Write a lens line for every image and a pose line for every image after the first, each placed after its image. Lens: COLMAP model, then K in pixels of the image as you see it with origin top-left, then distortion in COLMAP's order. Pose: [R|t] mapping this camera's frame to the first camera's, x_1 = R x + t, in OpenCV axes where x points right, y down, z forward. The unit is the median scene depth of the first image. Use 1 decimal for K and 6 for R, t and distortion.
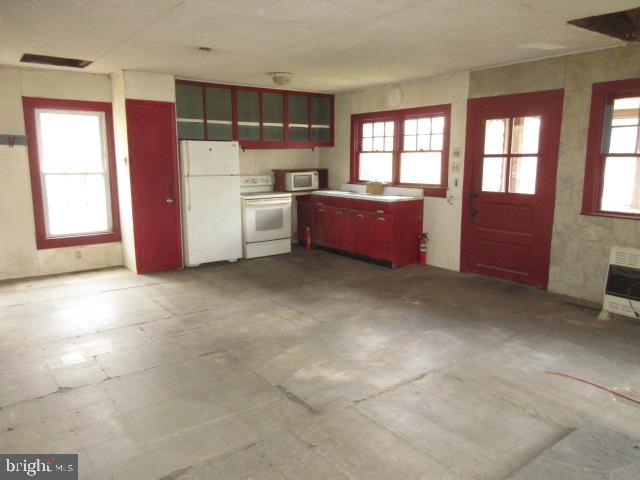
lens RADIAL K [[487.3, 0, 318.0], [0, 487.3, 241.2], [0, 0, 1]] dist [-0.000530, -0.003288]
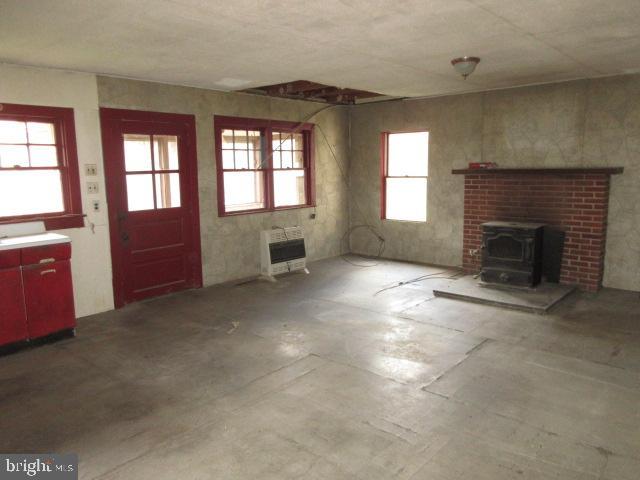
lens RADIAL K [[487.3, 0, 317.9], [0, 487.3, 239.4], [0, 0, 1]] dist [-0.000530, -0.003288]
pose [[-0.222847, -0.136028, 0.965316, -0.784491], [0.186491, 0.965980, 0.179174, -0.186017], [-0.956849, 0.219951, -0.189898, 1.051704]]
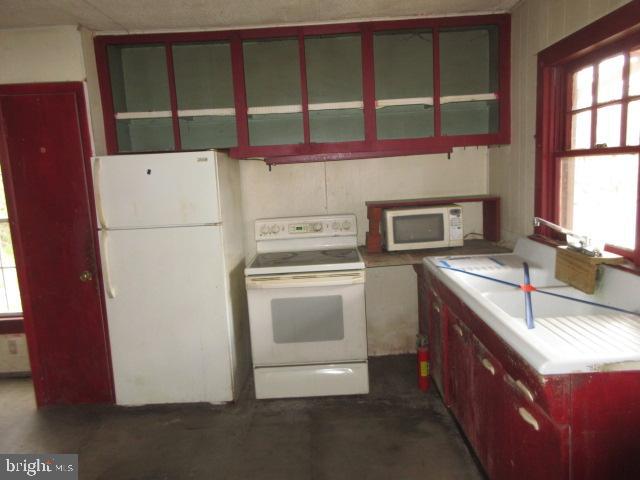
lens RADIAL K [[487.3, 0, 319.8], [0, 487.3, 241.0], [0, 0, 1]] dist [-0.000530, -0.003288]
pose [[0.797496, 0.045792, -0.601583, 0.153036], [-0.053311, 0.998564, 0.005338, -0.104964], [0.600964, 0.027814, 0.798792, 0.572416]]
